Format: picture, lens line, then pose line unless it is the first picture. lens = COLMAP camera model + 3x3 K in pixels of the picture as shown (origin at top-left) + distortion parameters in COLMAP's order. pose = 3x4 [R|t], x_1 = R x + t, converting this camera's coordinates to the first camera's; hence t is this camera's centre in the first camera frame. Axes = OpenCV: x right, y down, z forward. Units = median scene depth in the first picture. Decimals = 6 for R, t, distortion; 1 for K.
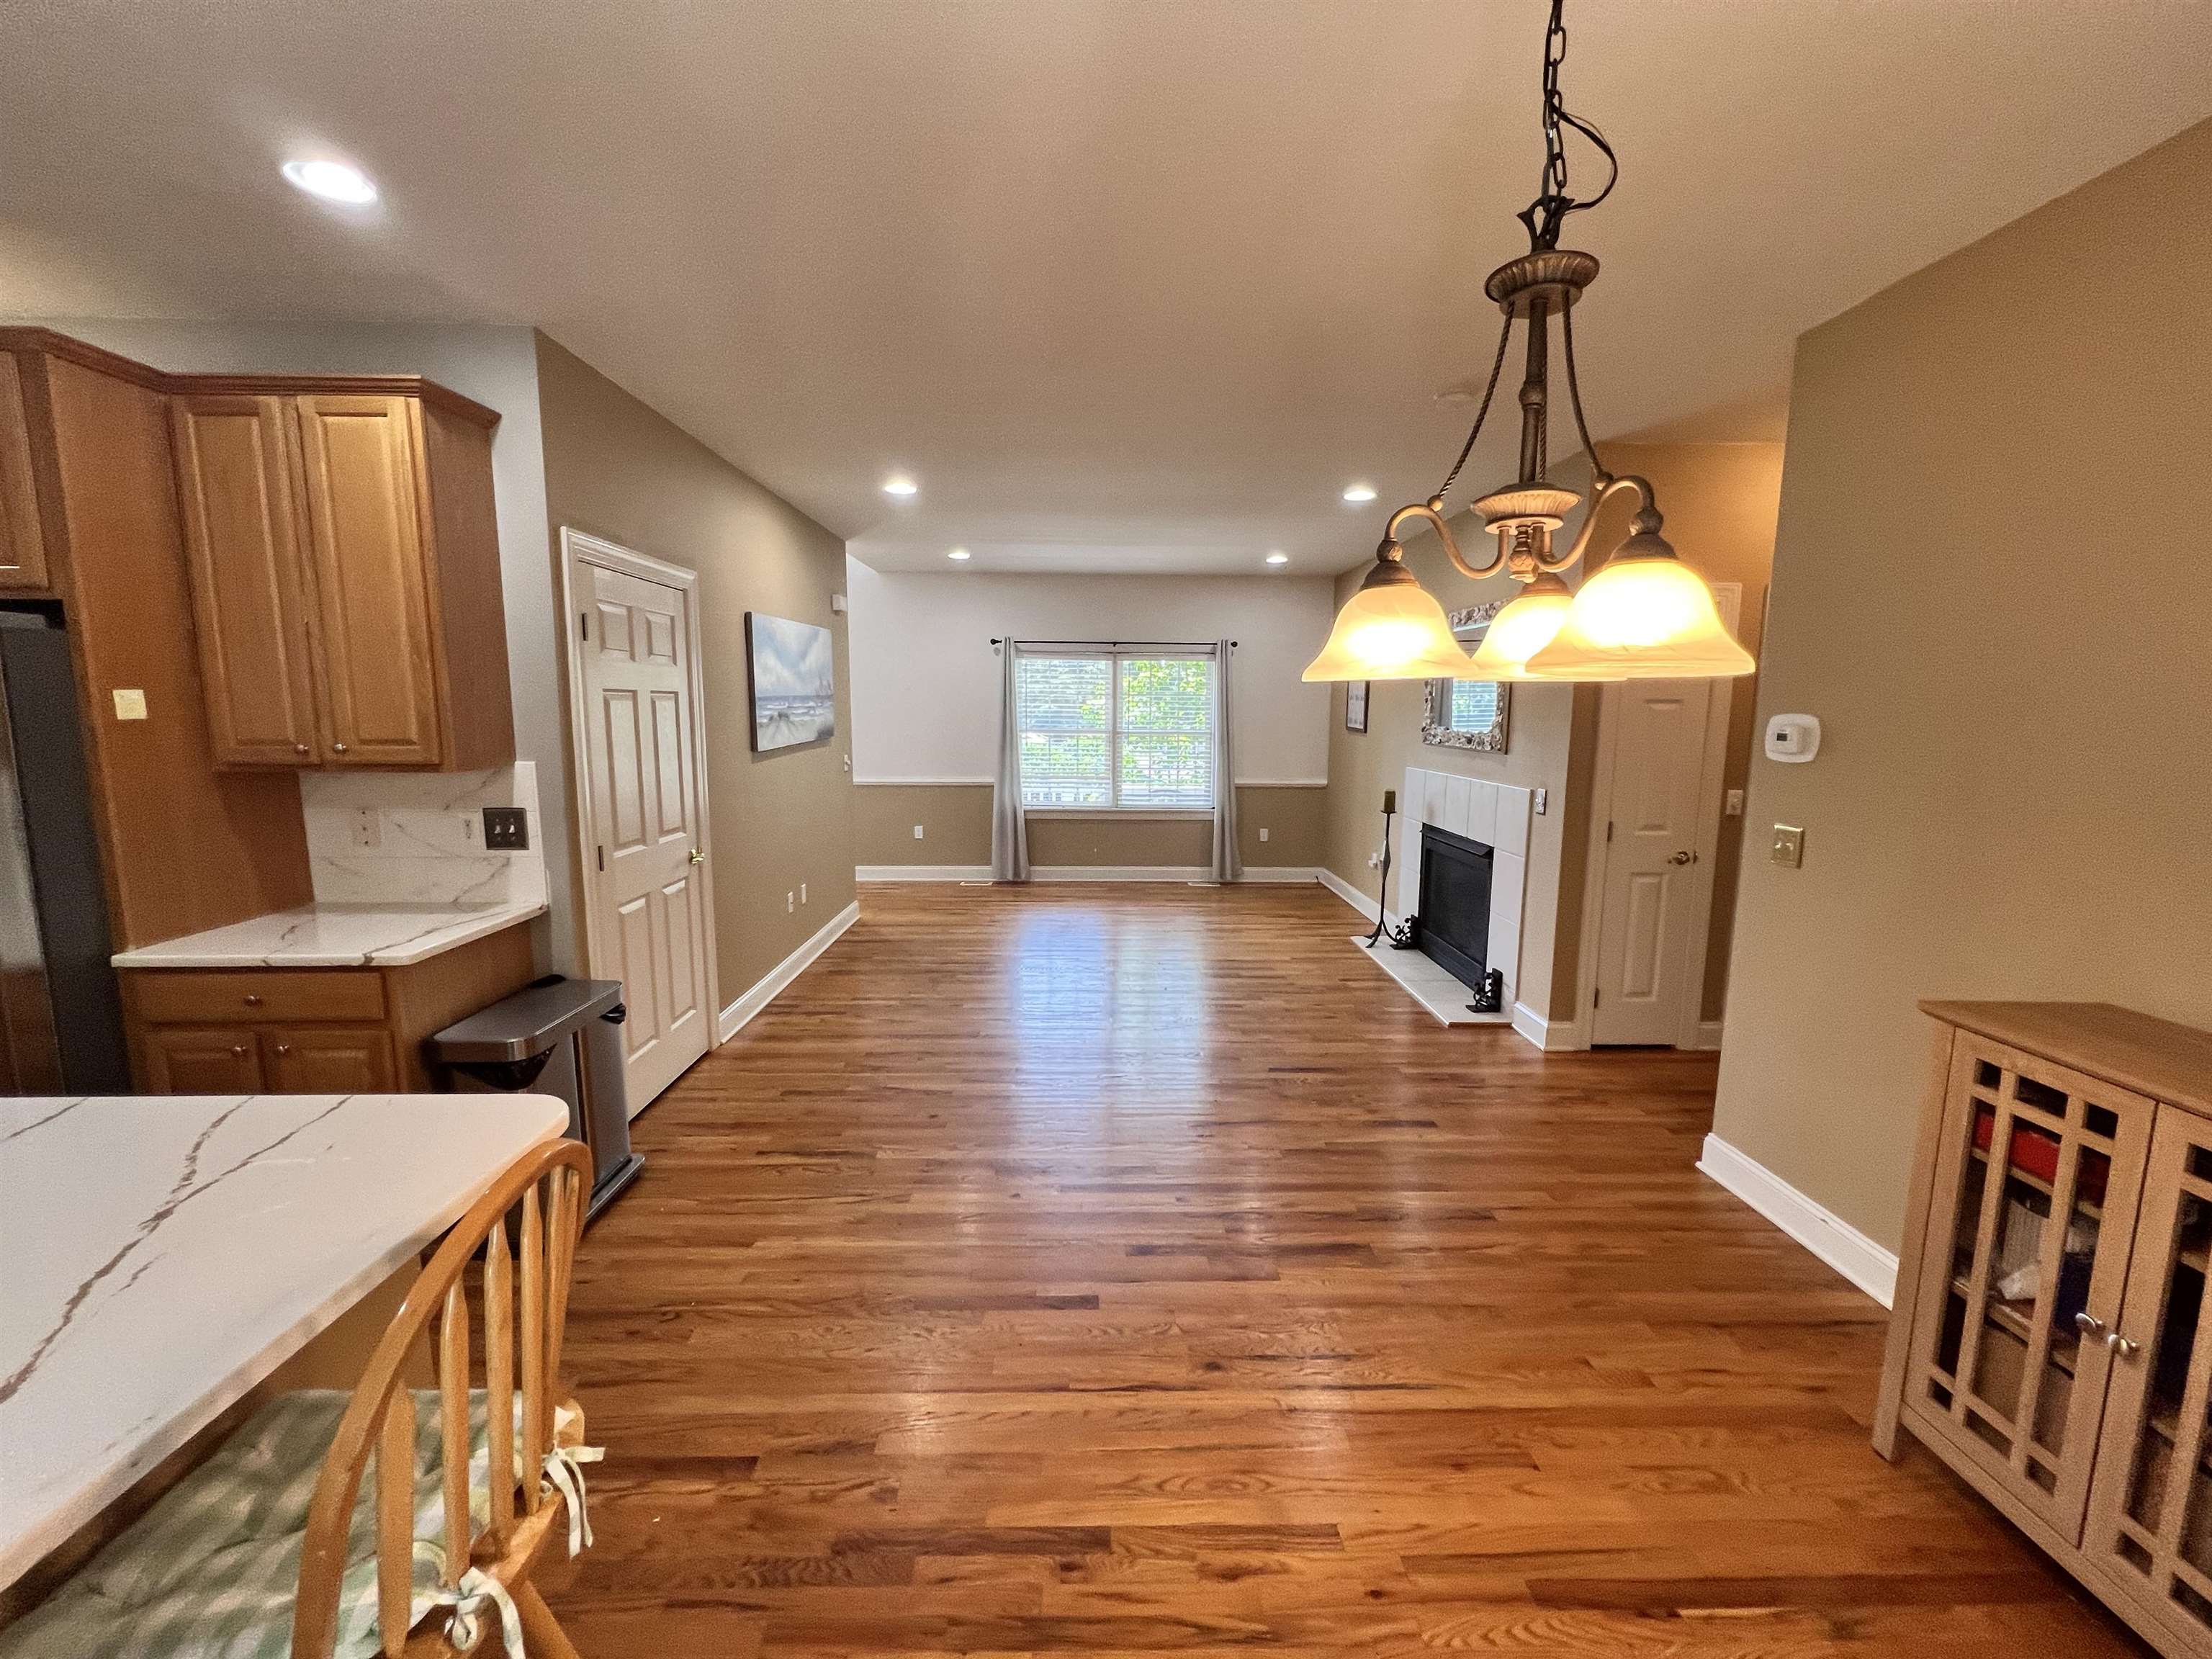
lens RADIAL K [[888.9, 0, 1104.9], [0, 888.9, 826.7], [0, 0, 1]] dist [-0.002599, 0.000242]
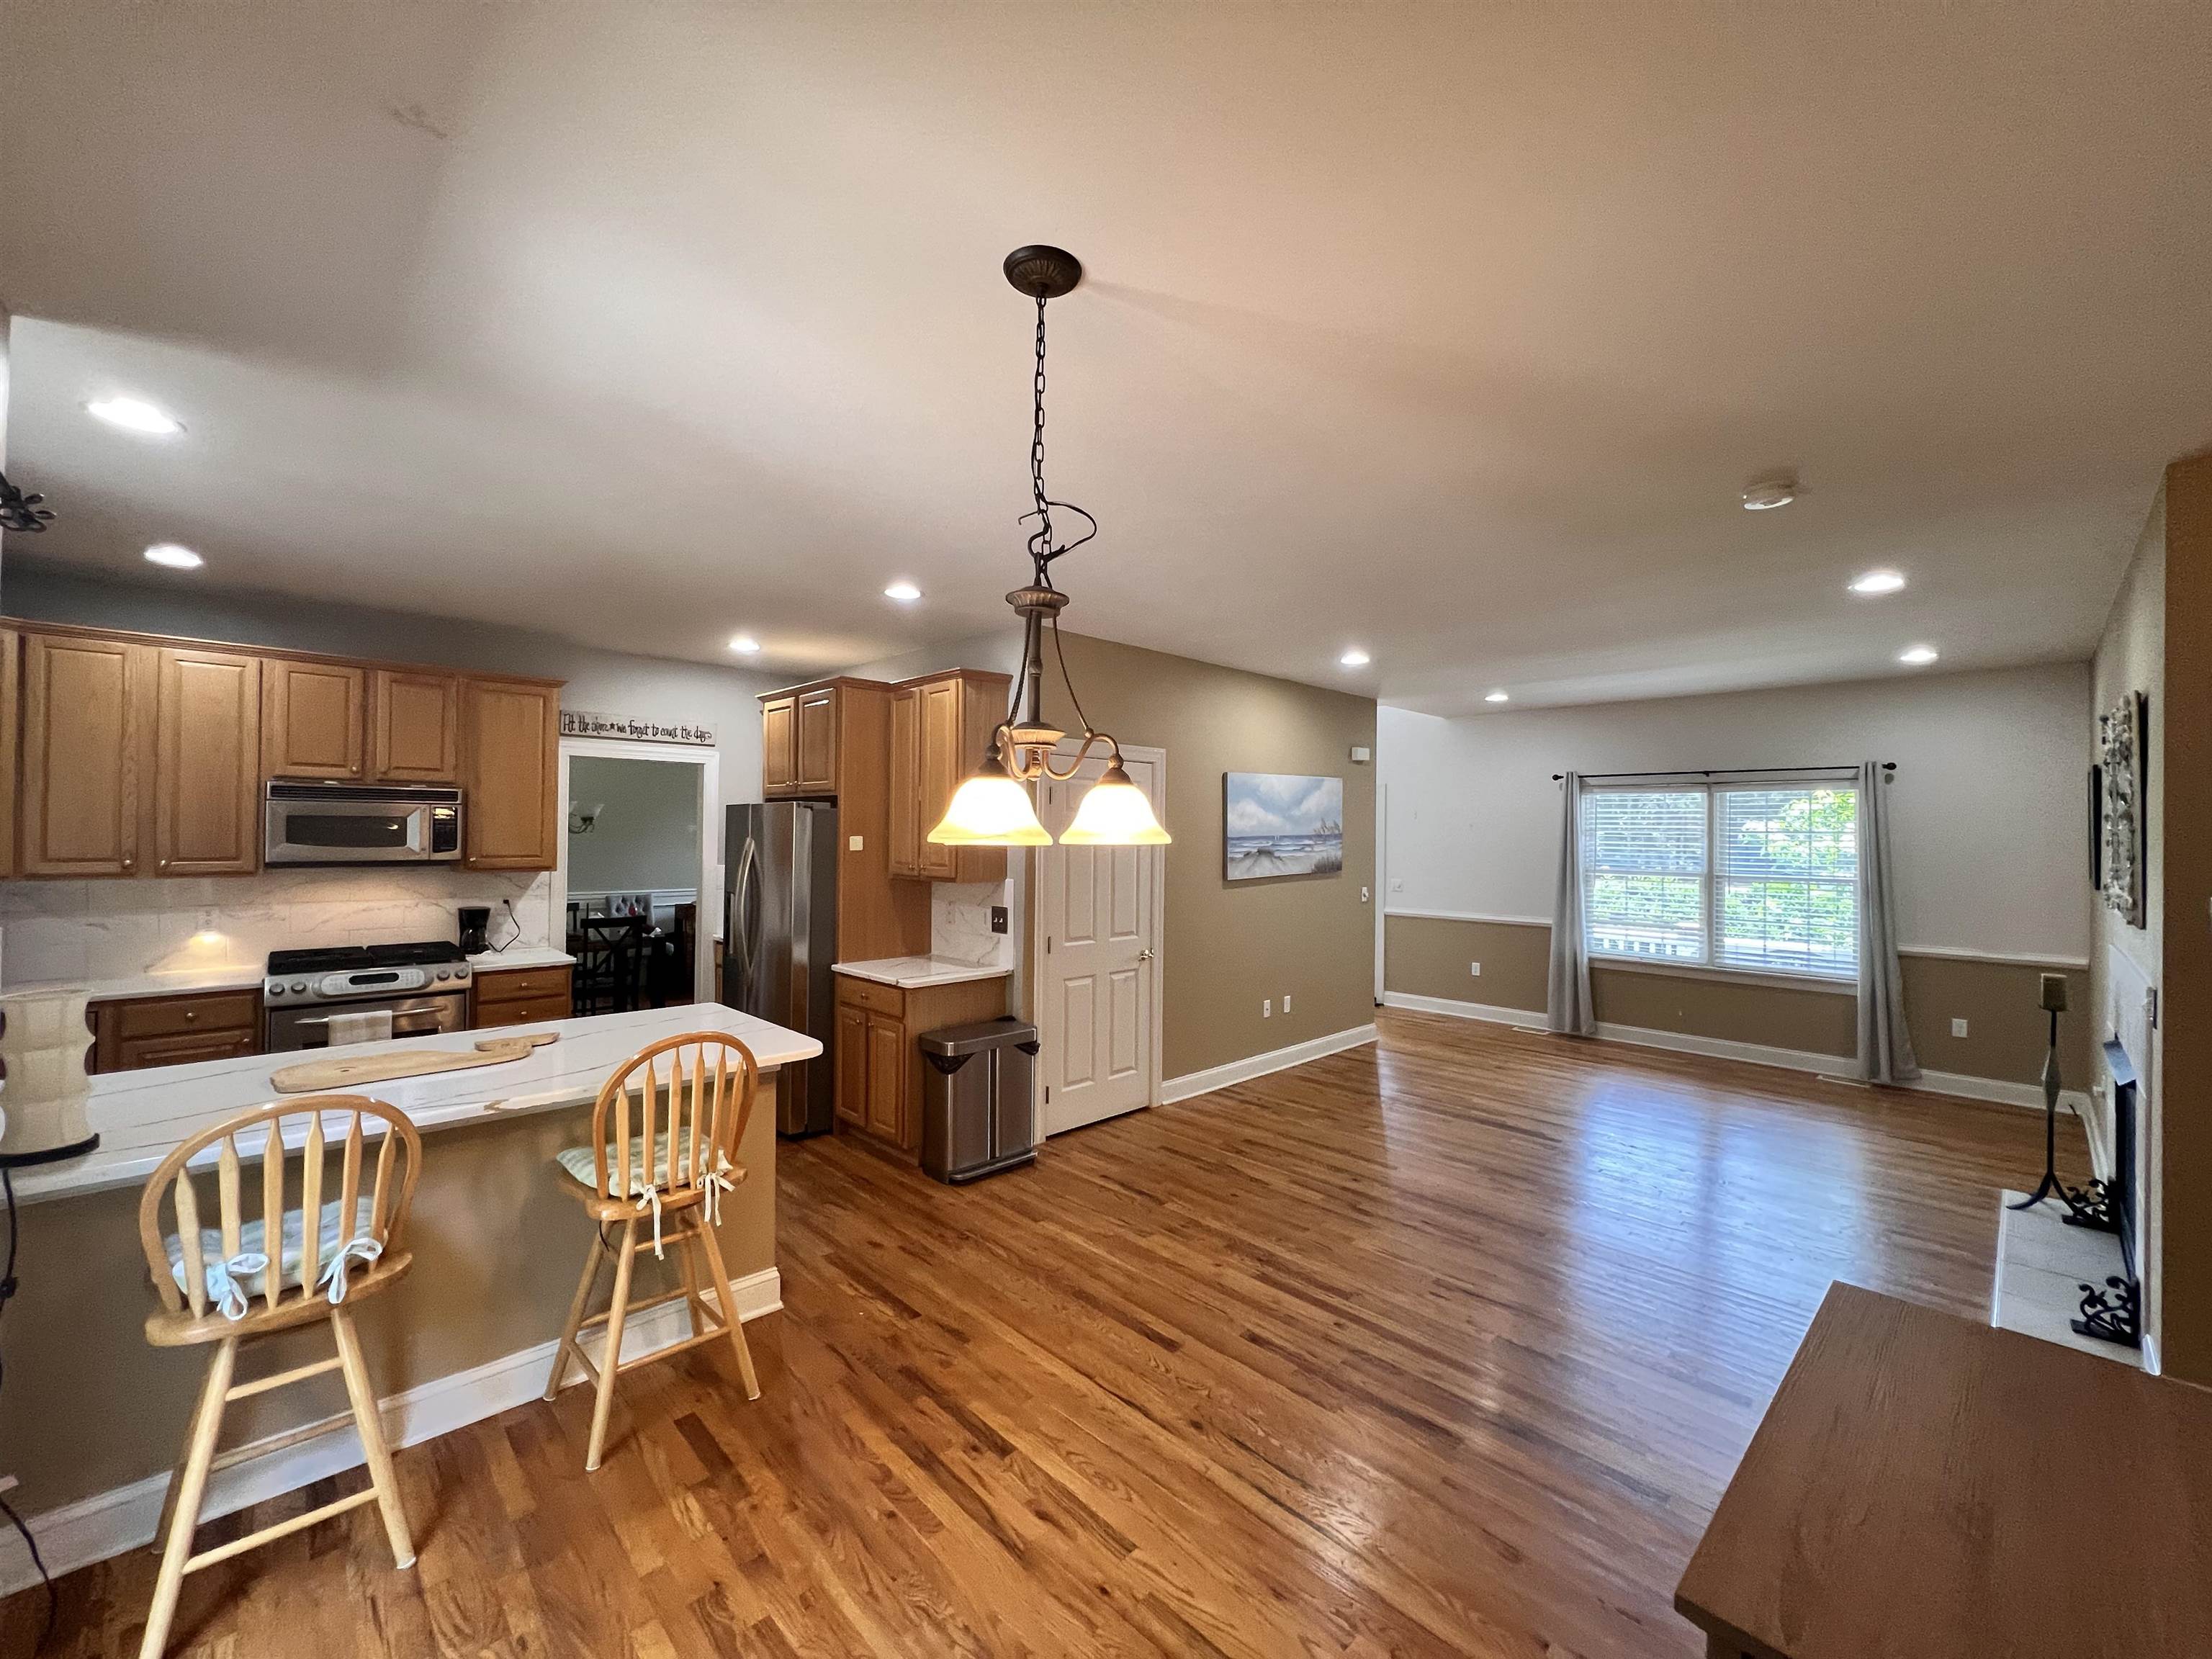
lens RADIAL K [[888.9, 0, 1104.9], [0, 888.9, 826.7], [0, 0, 1]] dist [-0.002599, 0.000242]
pose [[0.681315, -0.004130, -0.731979, 0.505017], [-0.102850, 0.989524, -0.101314, -0.017133], [0.724729, 0.144311, 0.673753, 0.016004]]
